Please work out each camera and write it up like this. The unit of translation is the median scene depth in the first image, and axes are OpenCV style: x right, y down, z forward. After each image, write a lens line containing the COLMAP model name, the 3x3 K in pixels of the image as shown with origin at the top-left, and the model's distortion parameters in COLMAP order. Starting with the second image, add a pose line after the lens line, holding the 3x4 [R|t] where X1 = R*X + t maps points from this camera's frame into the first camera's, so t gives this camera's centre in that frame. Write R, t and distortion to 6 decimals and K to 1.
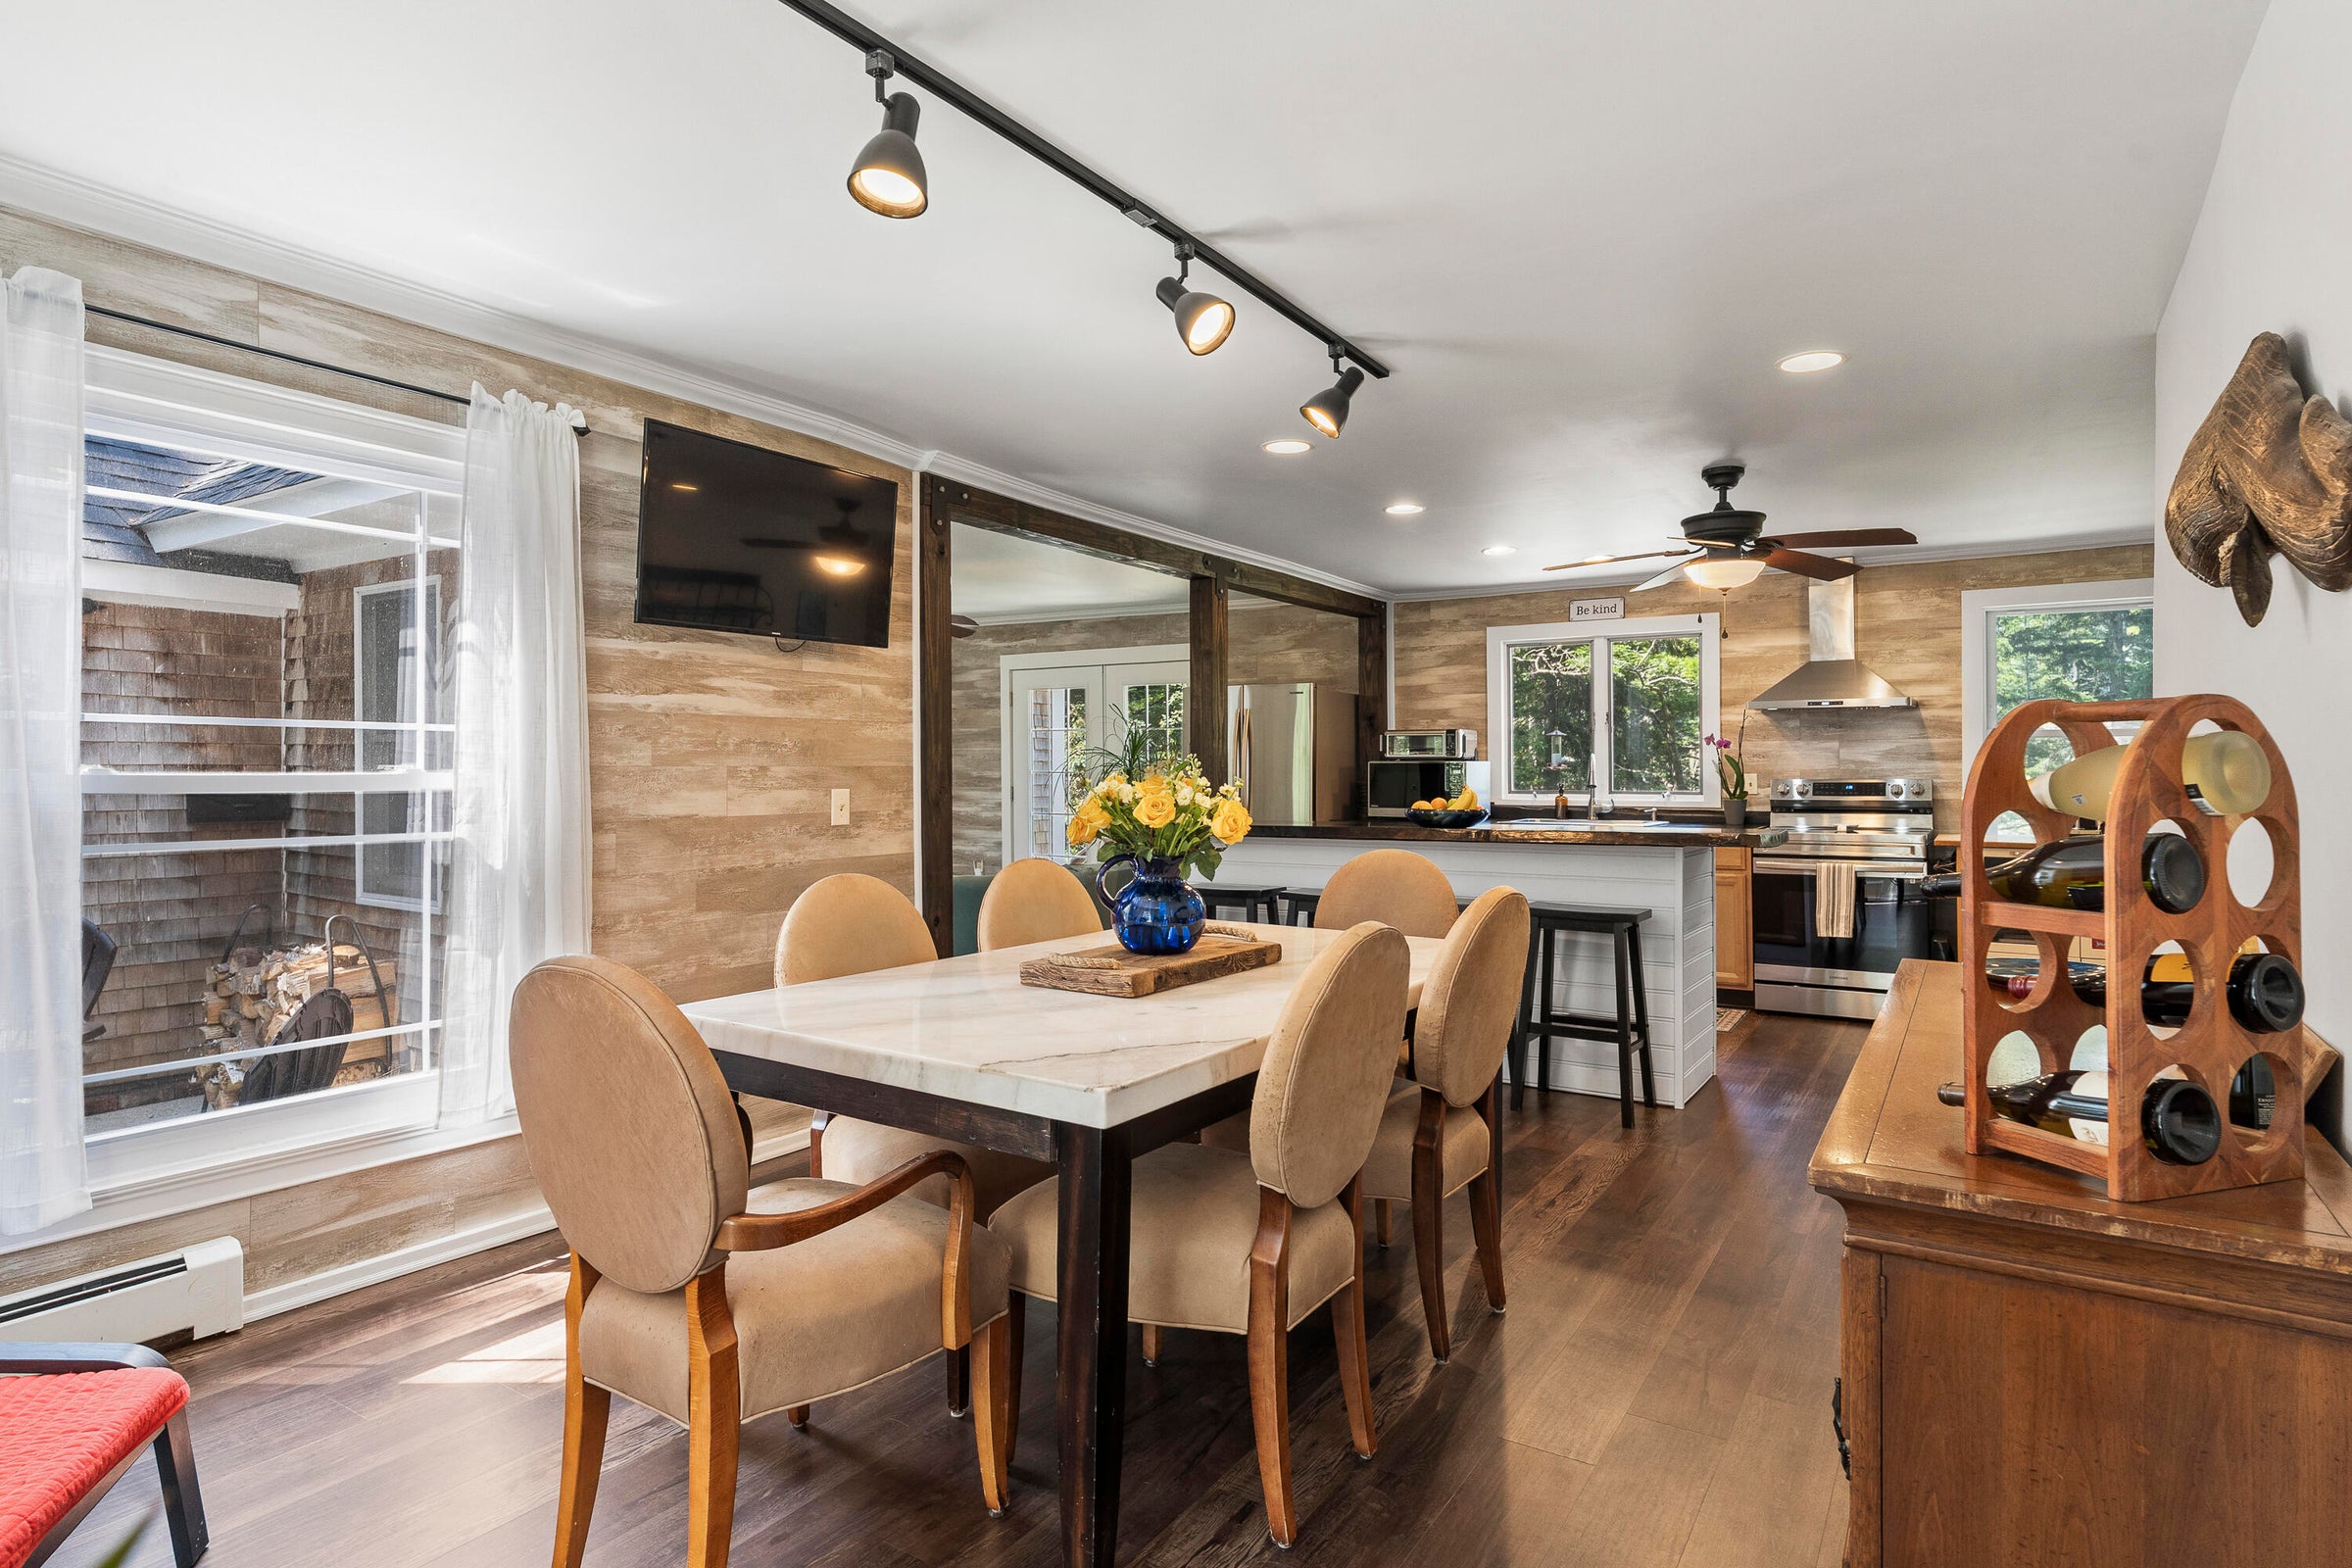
lens RADIAL K [[1259.2, 0, 1169.1], [0, 1259.2, 756.9], [0, 0, 1]] dist [-0.004317, 0.000427]
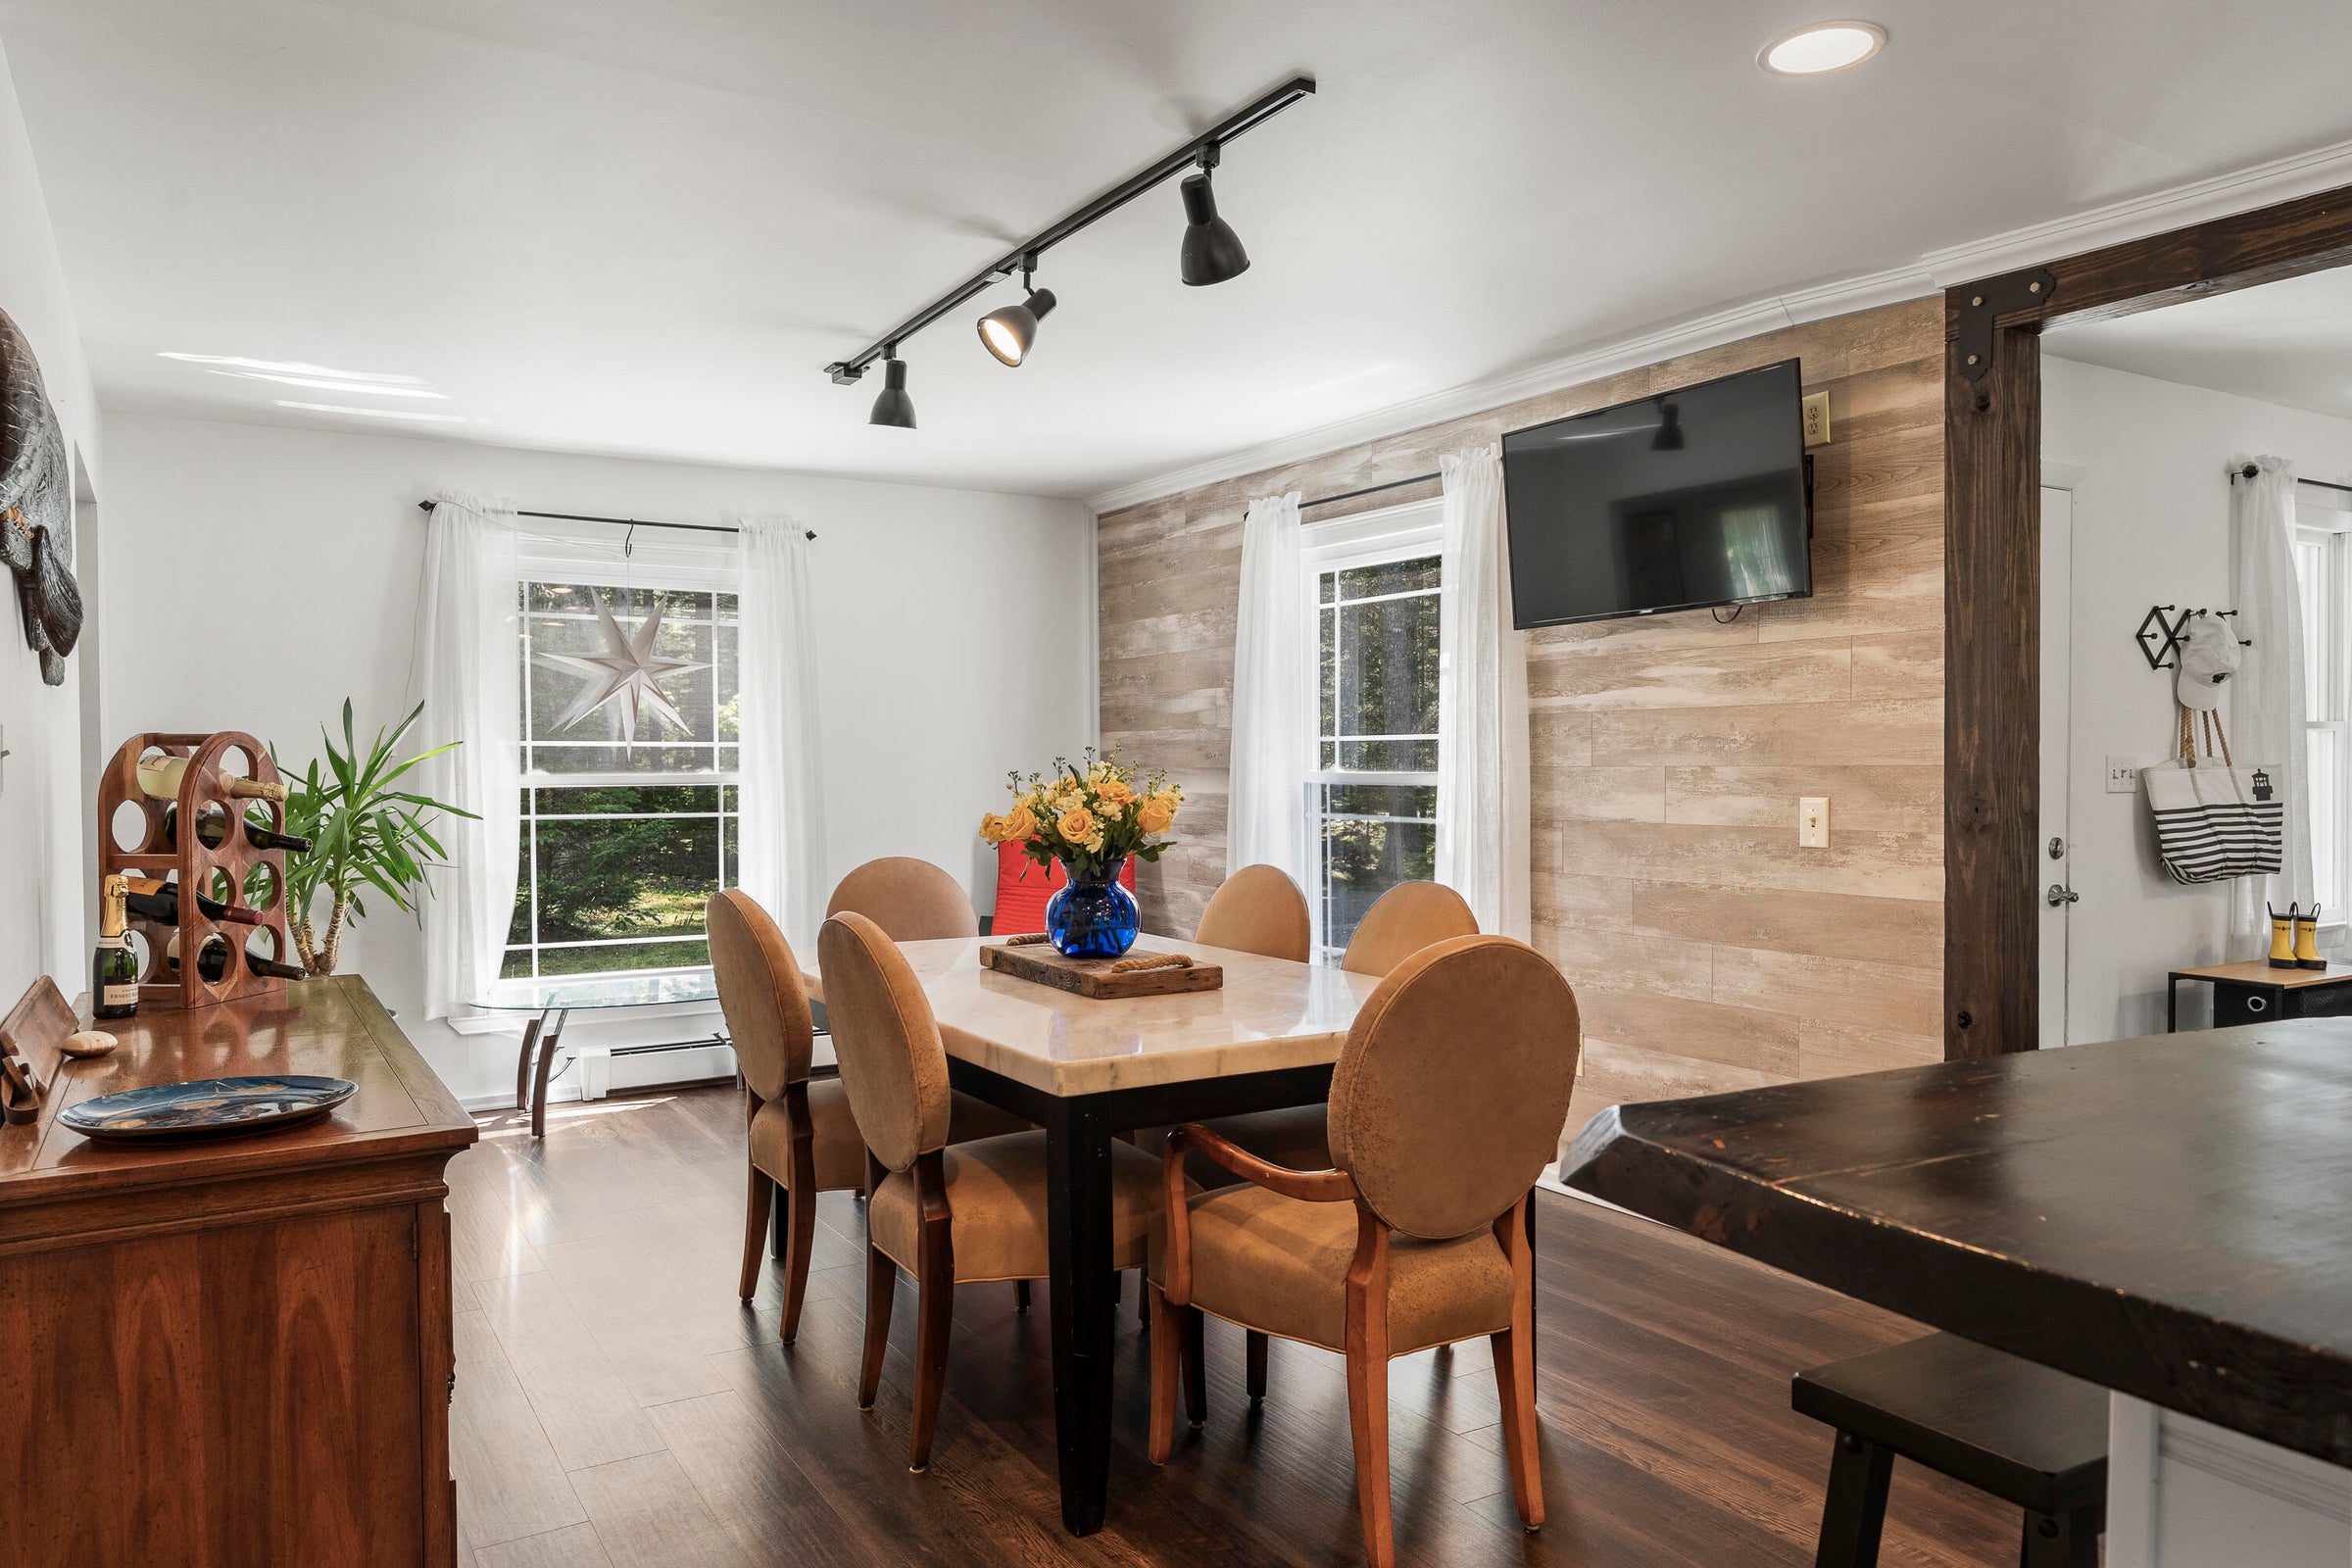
lens RADIAL K [[1554.0, 0, 1163.7], [0, 1554.0, 806.1], [0, 0, 1]] dist [0.004460, -0.002876]
pose [[-0.426828, 0.022909, -0.904043, 0.511127], [0.009111, 0.999737, 0.021032, 0.005988], [0.904287, 0.000740, -0.426924, 0.750617]]
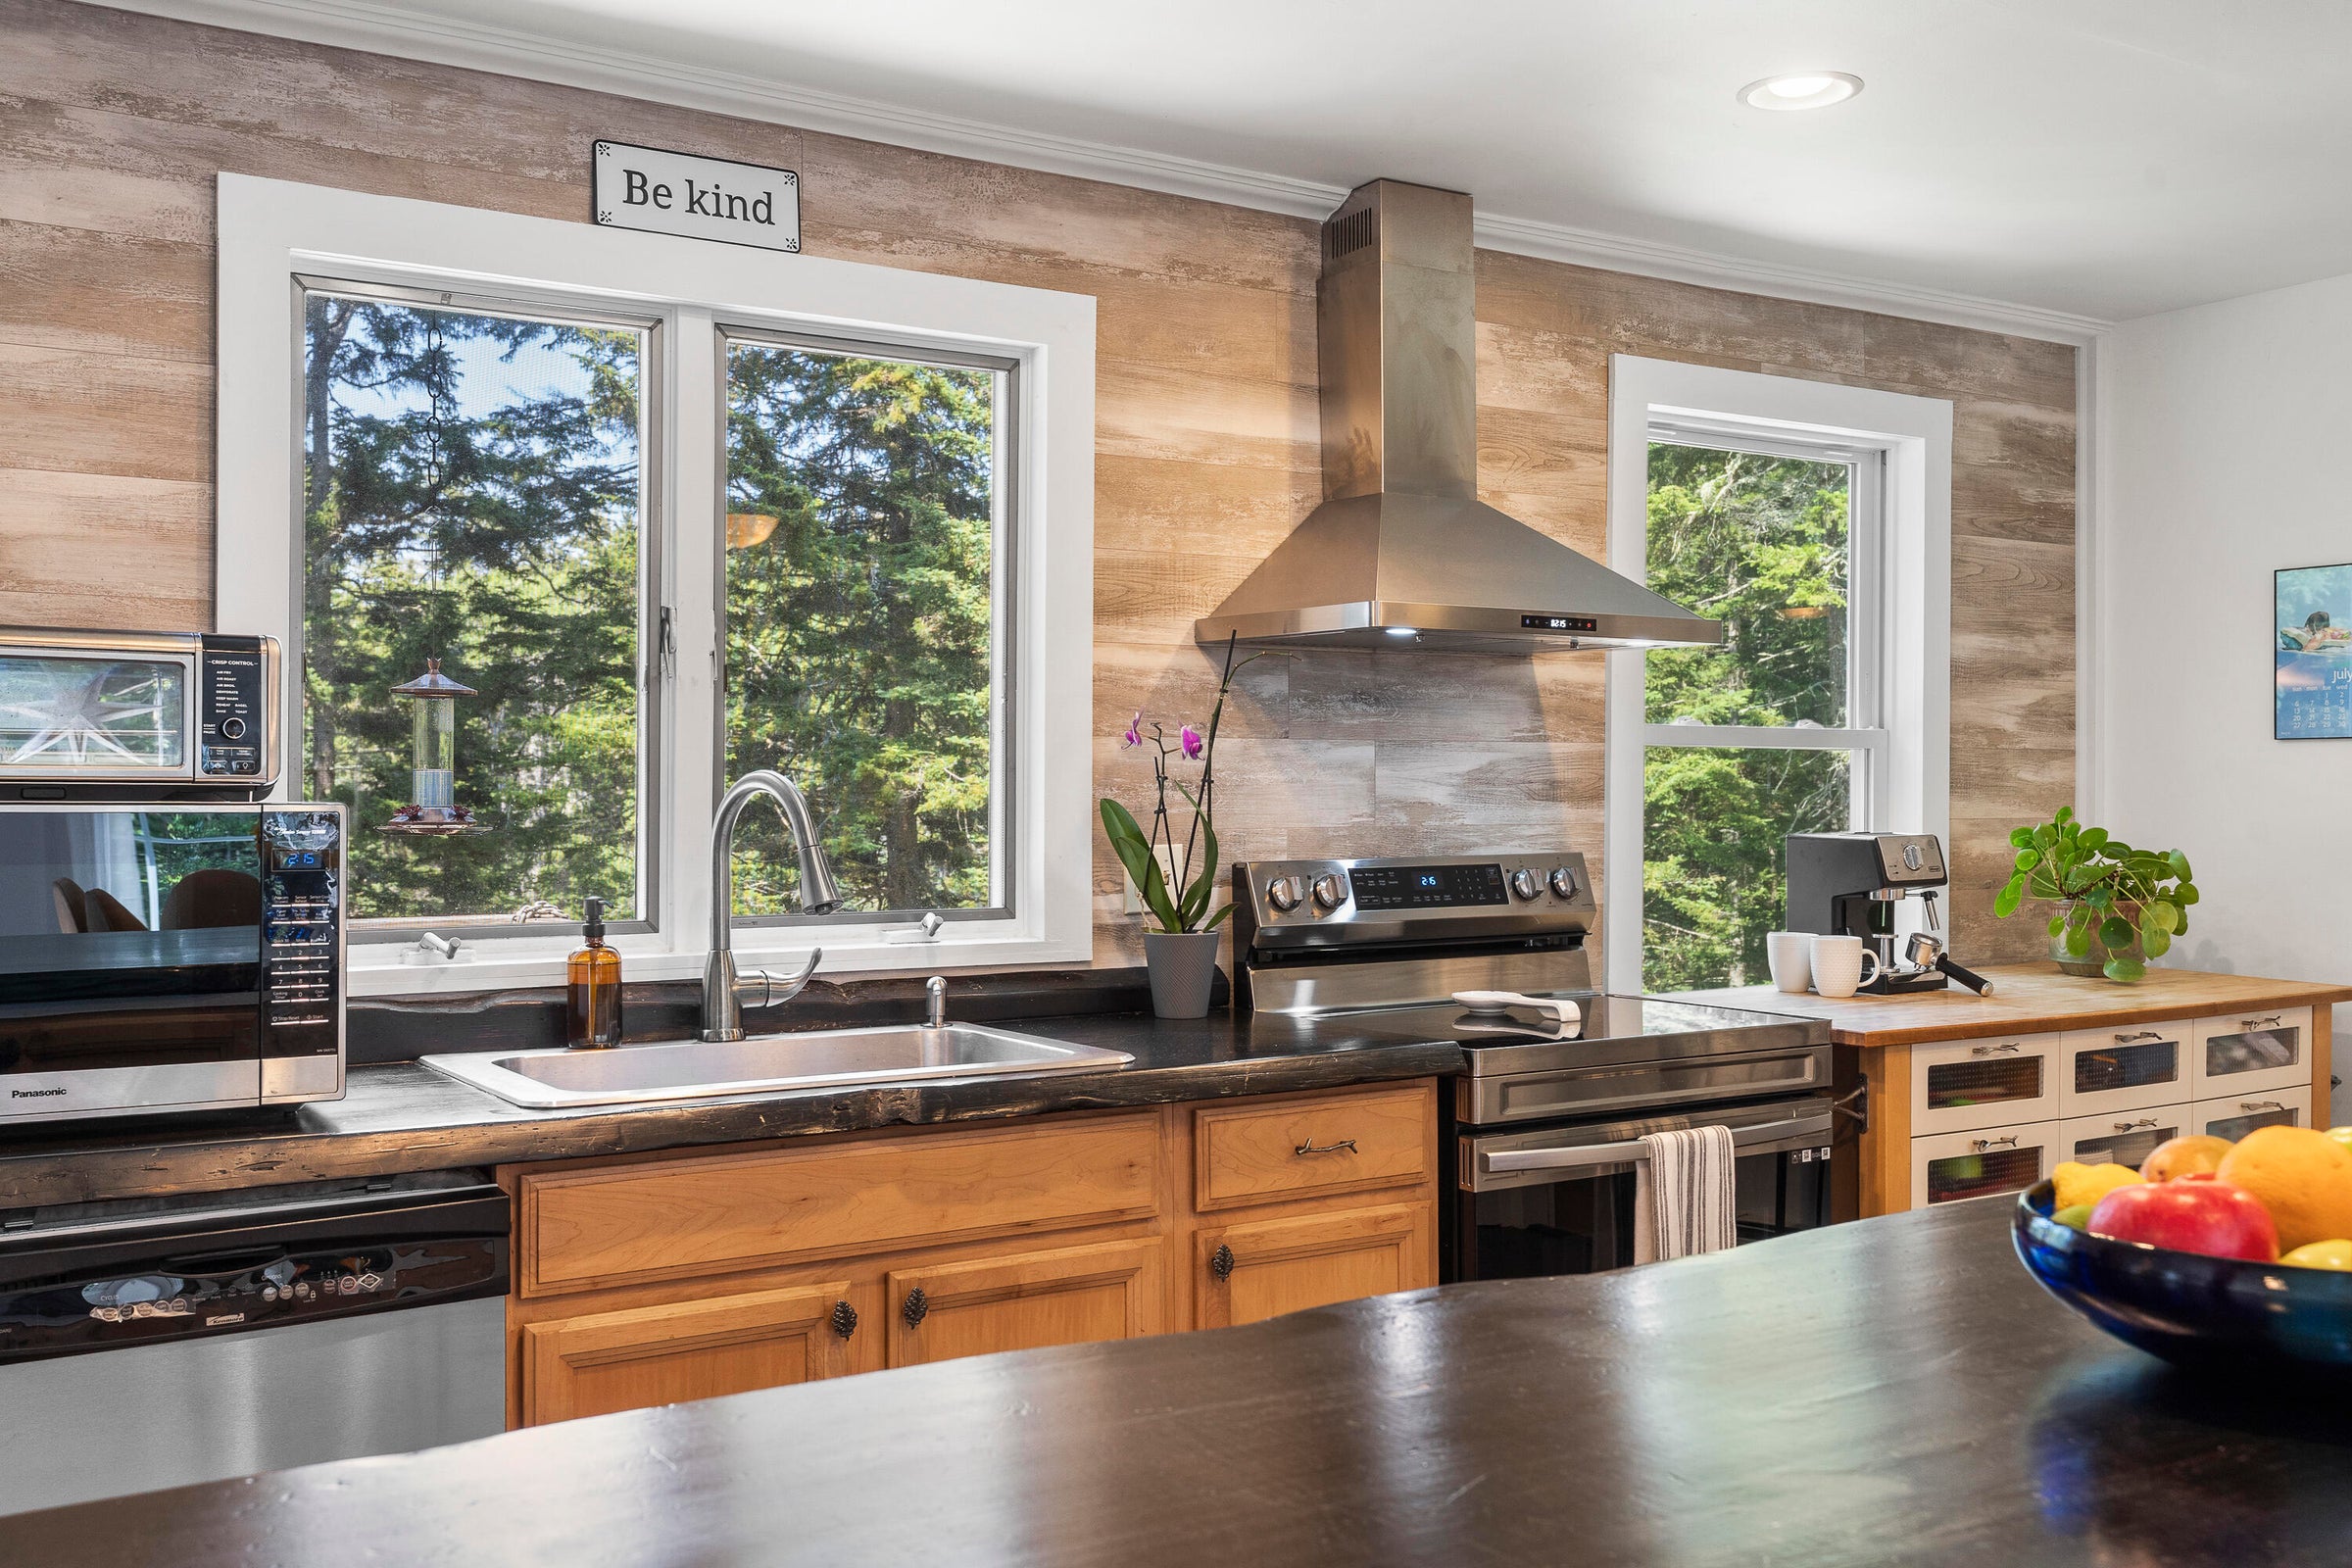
lens RADIAL K [[2201.3, 0, 1178.5], [0, 2201.3, 780.4], [0, 0, 1]] dist [0.007986, 0.000000]
pose [[0.407843, 0.009993, 0.912997, -0.027056], [-0.005985, 0.999948, -0.008271, 0.002780], [-0.913032, -0.002091, 0.407882, 0.914157]]
